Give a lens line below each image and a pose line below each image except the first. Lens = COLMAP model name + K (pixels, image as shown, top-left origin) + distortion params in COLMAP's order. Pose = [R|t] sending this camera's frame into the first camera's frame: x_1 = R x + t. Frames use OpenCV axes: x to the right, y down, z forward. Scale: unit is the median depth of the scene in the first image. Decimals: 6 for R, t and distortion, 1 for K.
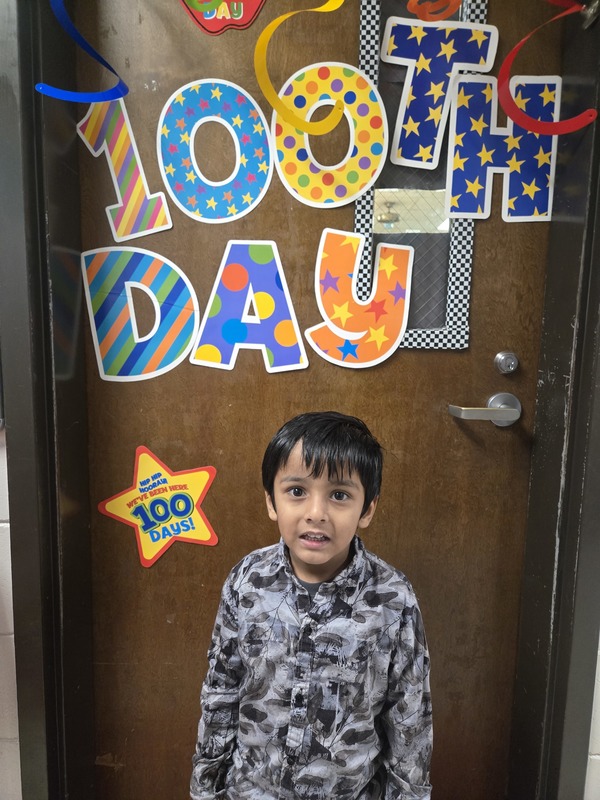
lens RADIAL K [[540.7, 0, 298.5], [0, 540.7, 406.2], [0, 0, 1]] dist [0.072888, -0.069286]
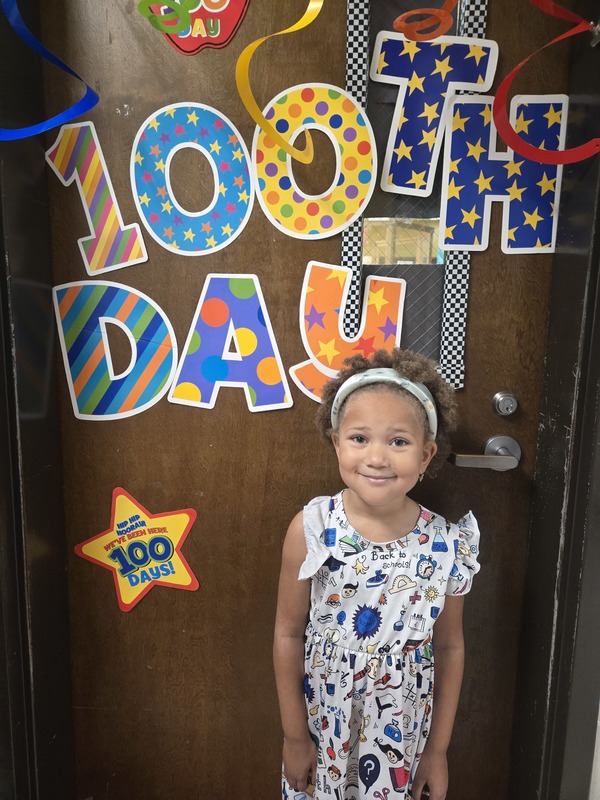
lens RADIAL K [[540.7, 0, 305.7], [0, 540.7, 394.6], [0, 0, 1]] dist [0.072888, -0.069286]
pose [[0.999469, 0.005195, -0.032167, 0.073098], [-0.004440, 0.999714, 0.023494, -0.119451], [0.032280, -0.023339, 0.999206, 0.062762]]
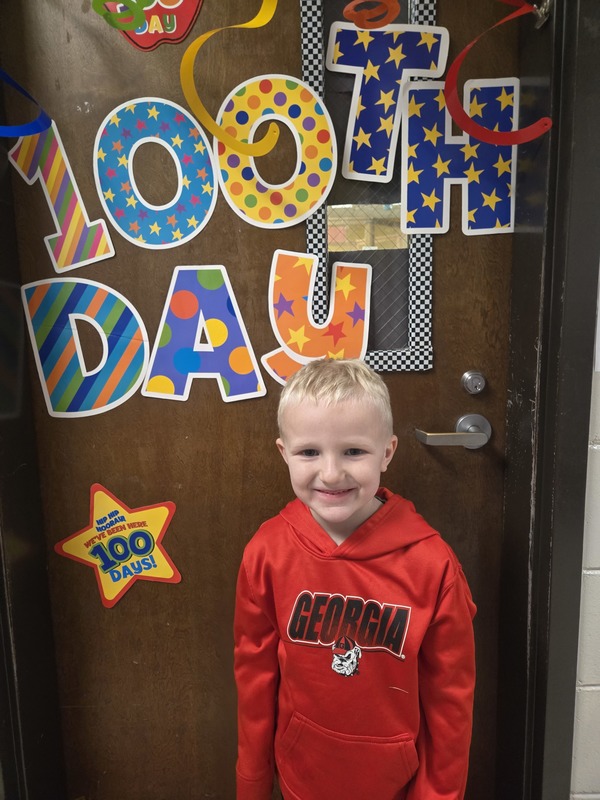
lens RADIAL K [[540.7, 0, 305.0], [0, 540.7, 395.0], [0, 0, 1]] dist [0.072888, -0.069286]
pose [[0.999148, -0.039406, -0.012262, 0.101097], [0.039600, 0.999088, 0.015969, -0.087556], [0.011621, -0.016441, 0.999797, 0.050531]]
